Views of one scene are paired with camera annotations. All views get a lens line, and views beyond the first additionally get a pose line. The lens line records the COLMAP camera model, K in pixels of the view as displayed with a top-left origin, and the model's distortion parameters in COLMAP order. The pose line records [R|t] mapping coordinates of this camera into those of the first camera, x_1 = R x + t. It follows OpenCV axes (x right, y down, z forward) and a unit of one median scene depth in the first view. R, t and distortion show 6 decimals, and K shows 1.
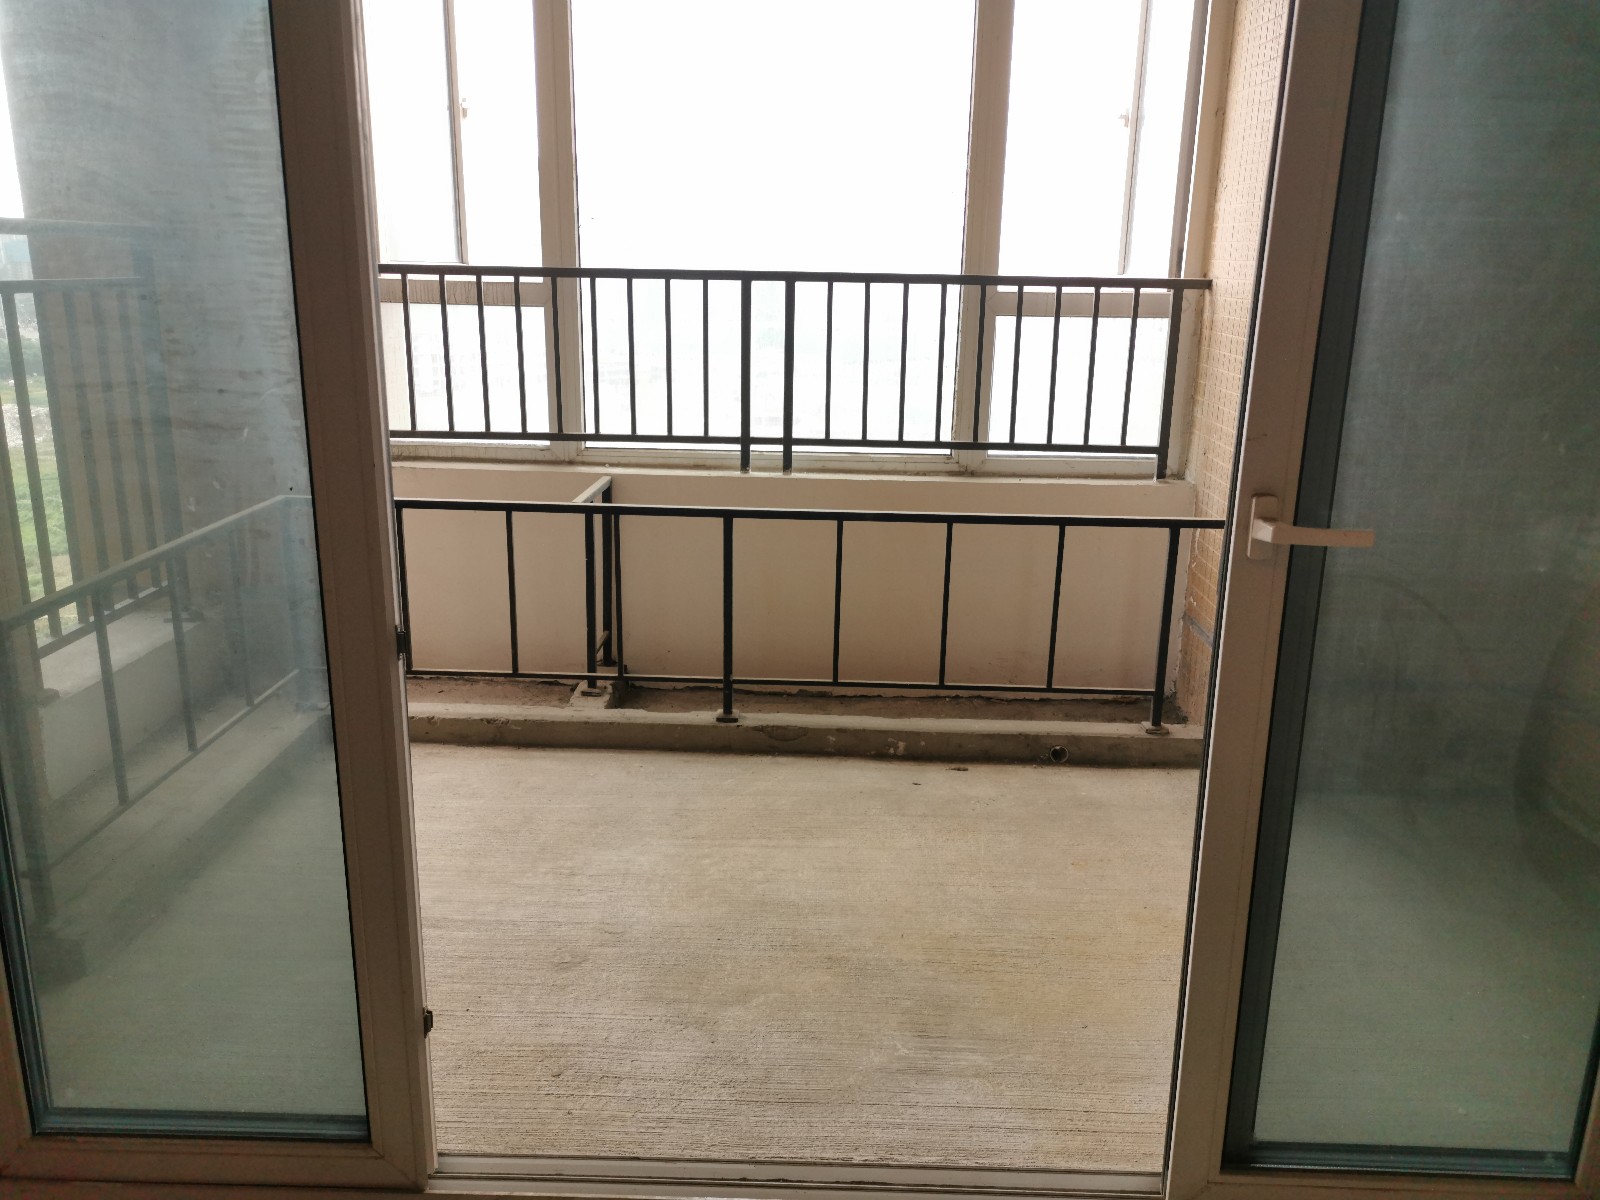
lens RADIAL K [[1259.7, 0, 800.0], [0, 1259.7, 600.0], [0, 0, 1]] dist [0.046775, -0.007594]
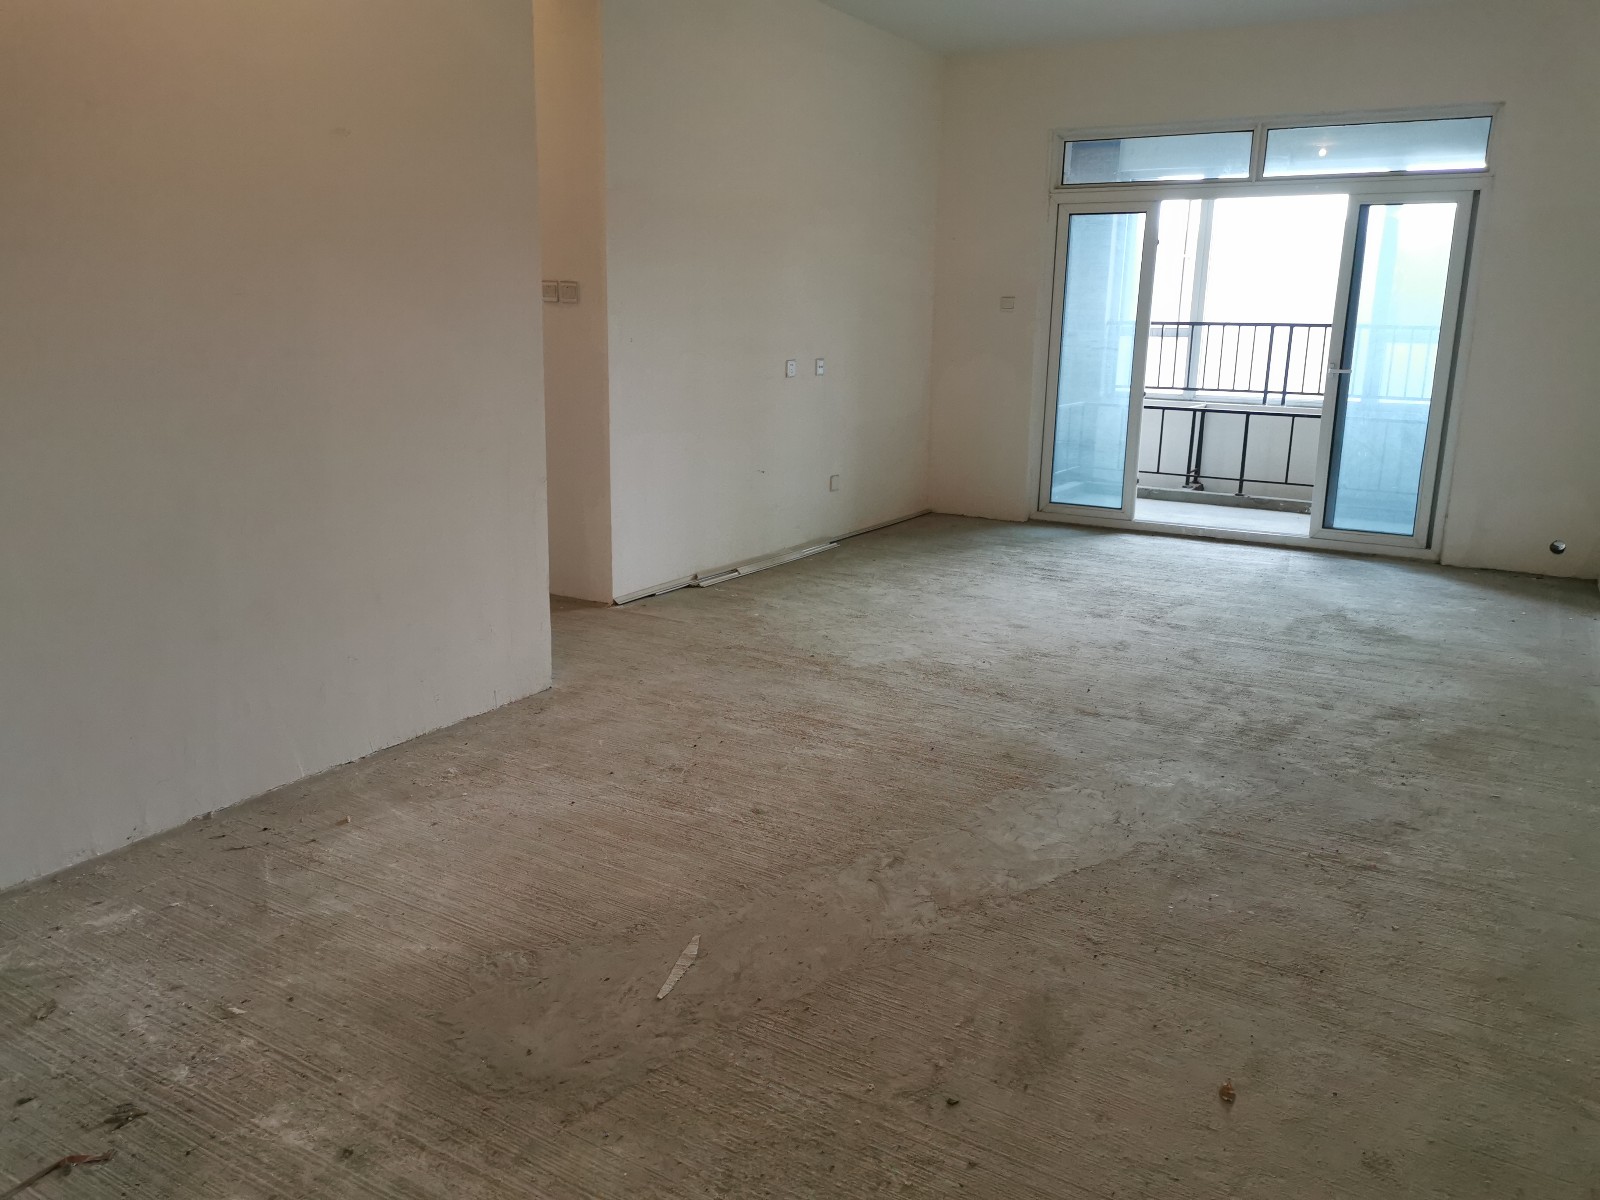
lens RADIAL K [[1259.7, 0, 800.0], [0, 1259.7, 600.0], [0, 0, 1]] dist [0.046775, -0.007594]
pose [[0.880941, 0.106540, -0.461077, 0.348387], [-0.125059, 0.992102, -0.009697, 0.421395], [0.456403, 0.066204, 0.887307, -1.606168]]
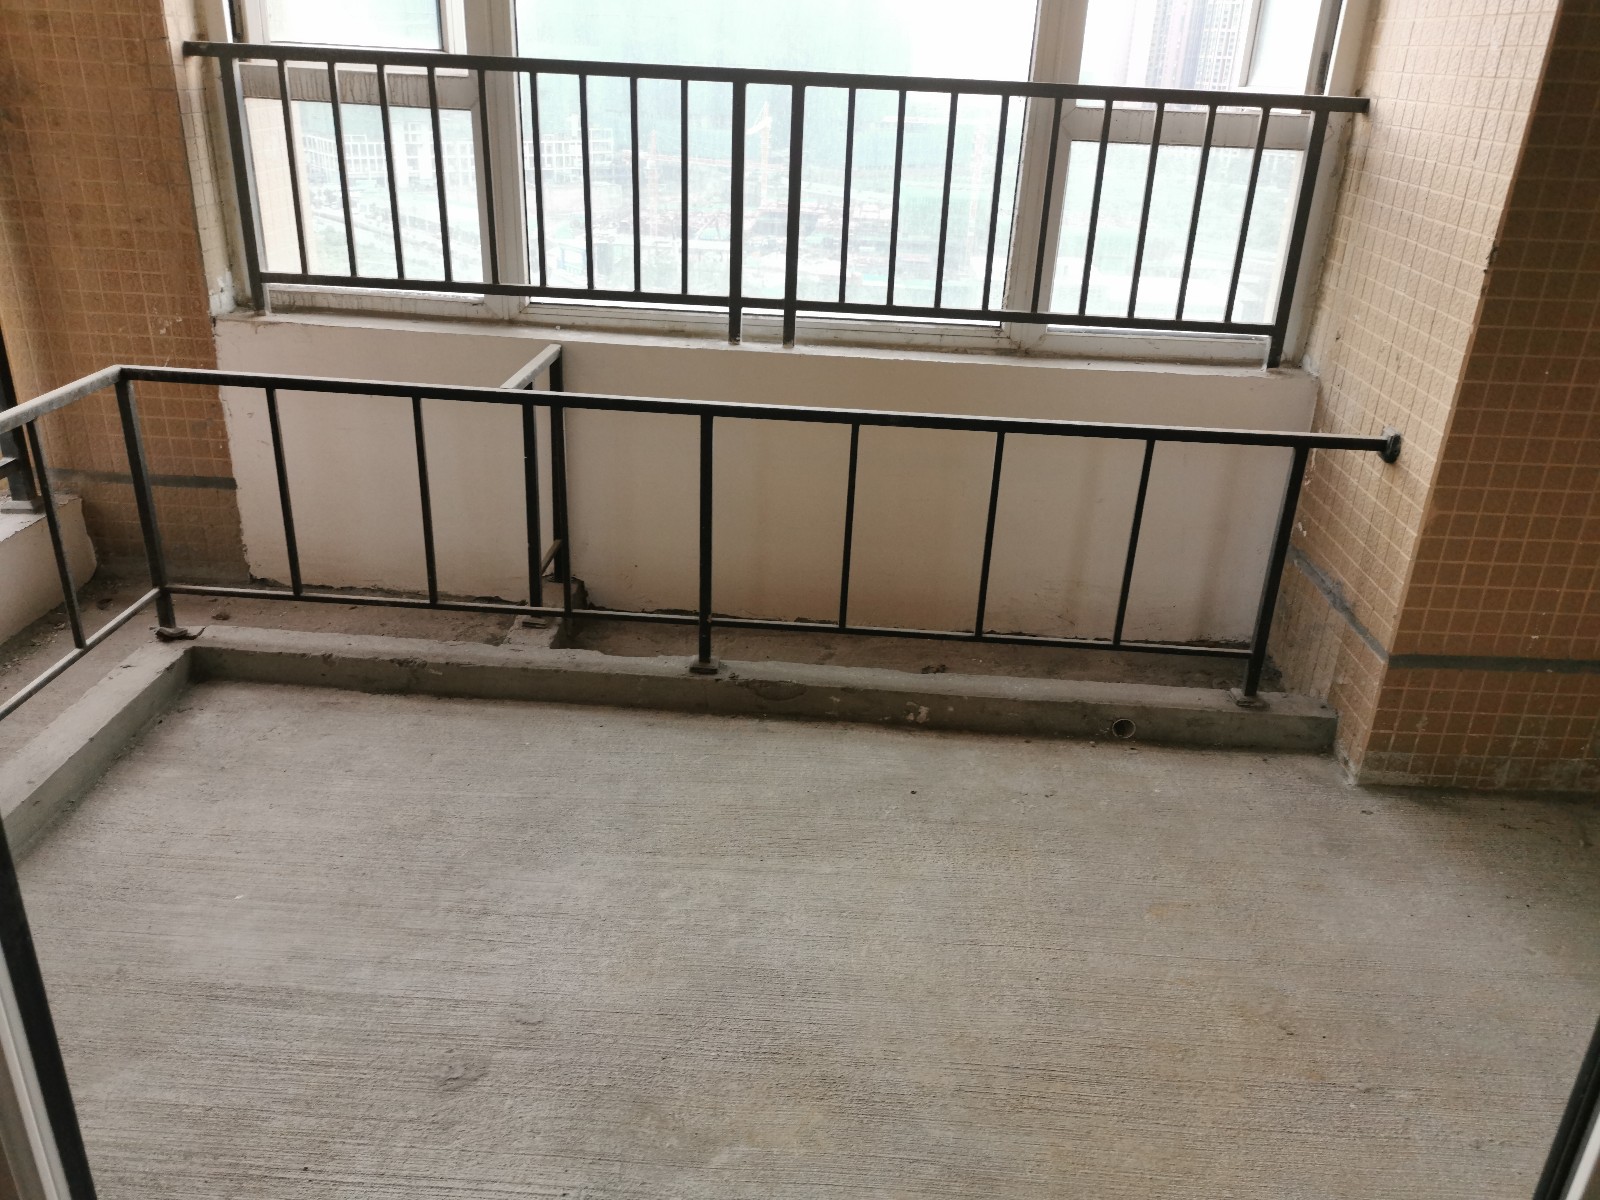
lens RADIAL K [[1219.3, 0, 806.3], [0, 1219.3, 592.1], [0, 0, 1]] dist [0.057536, -0.064728]
pose [[0.999629, 0.027165, 0.001900, 0.003554], [-0.027141, 0.988254, 0.150388, -0.067358], [0.002208, -0.150384, 0.988625, 0.243811]]
